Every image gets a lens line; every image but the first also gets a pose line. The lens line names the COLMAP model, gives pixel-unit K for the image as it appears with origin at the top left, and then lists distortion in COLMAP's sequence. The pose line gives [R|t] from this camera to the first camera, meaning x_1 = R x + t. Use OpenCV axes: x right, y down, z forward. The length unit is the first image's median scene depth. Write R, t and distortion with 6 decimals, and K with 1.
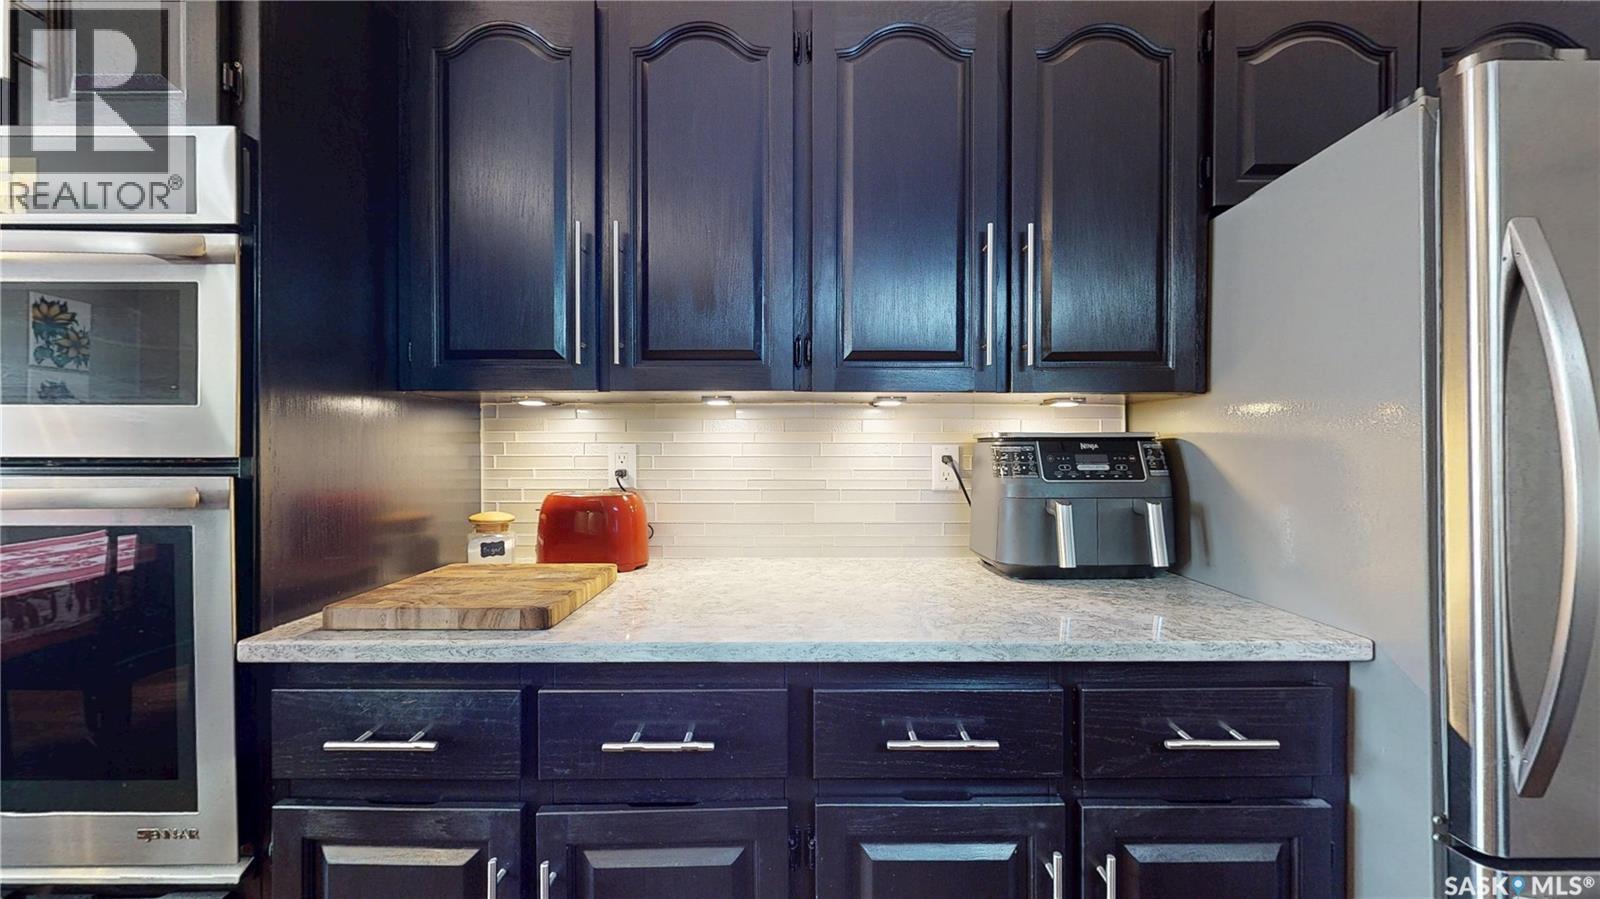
lens RADIAL K [[592.8, 0, 799.5], [0, 592.8, 446.4], [0, 0, 1]] dist [0.001580, 0.000073]
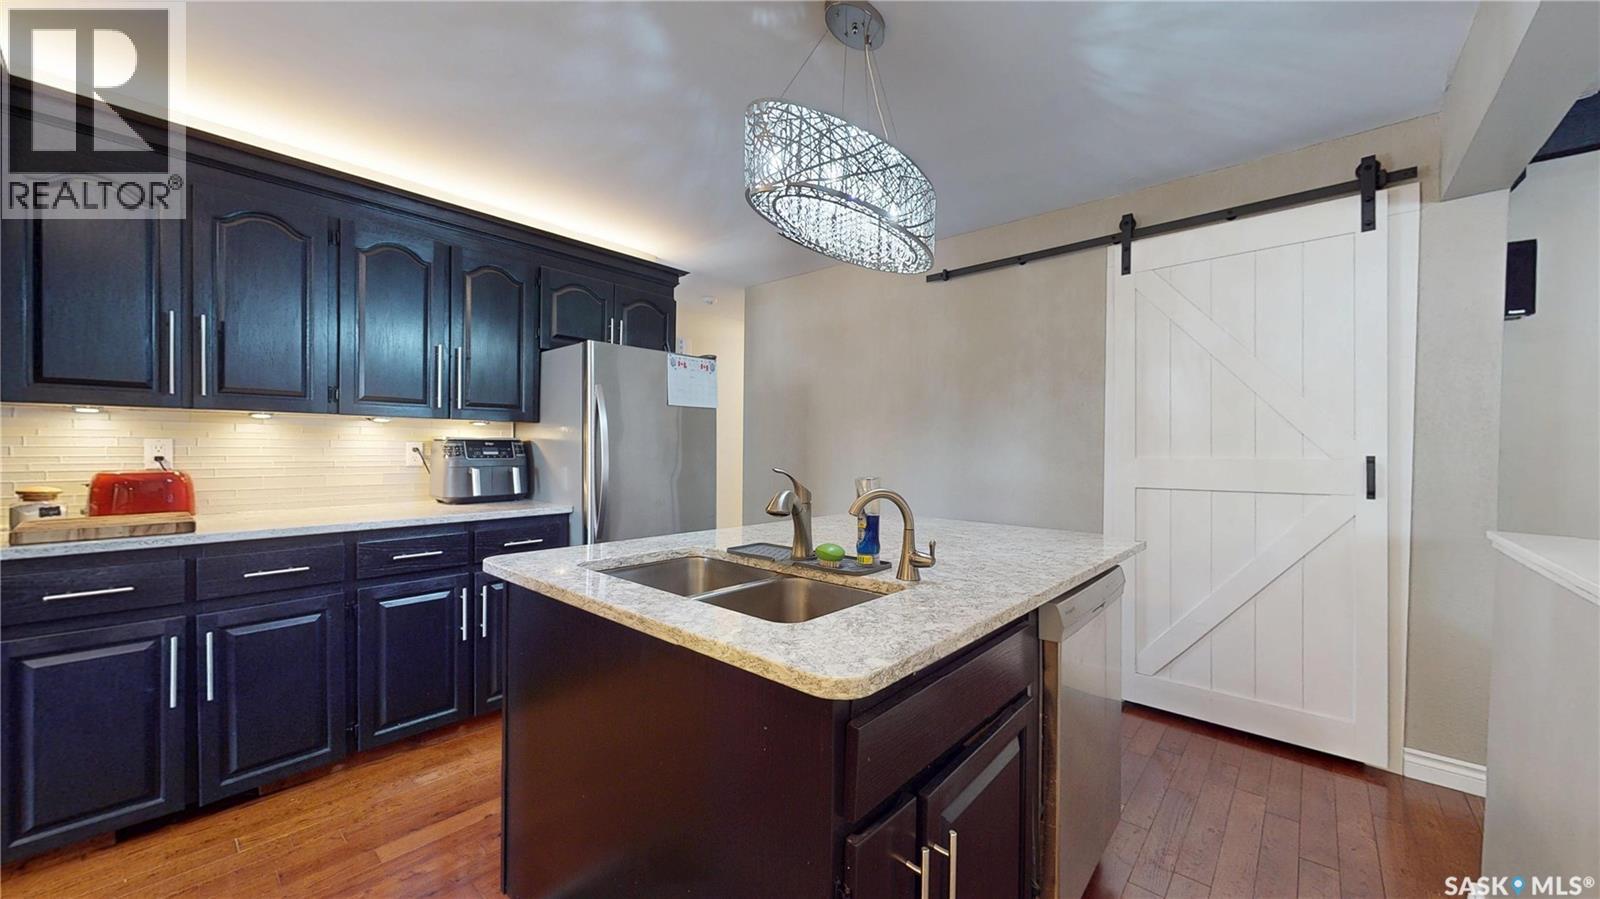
lens RADIAL K [[592.8, 0, 794.6], [0, 592.8, 457.5], [0, 0, 1]] dist [0.001580, 0.000073]
pose [[0.672680, -0.006276, 0.739907, -0.411326], [-0.014676, 0.999654, 0.021822, -0.015070], [-0.739788, -0.025538, 0.672355, -1.415084]]
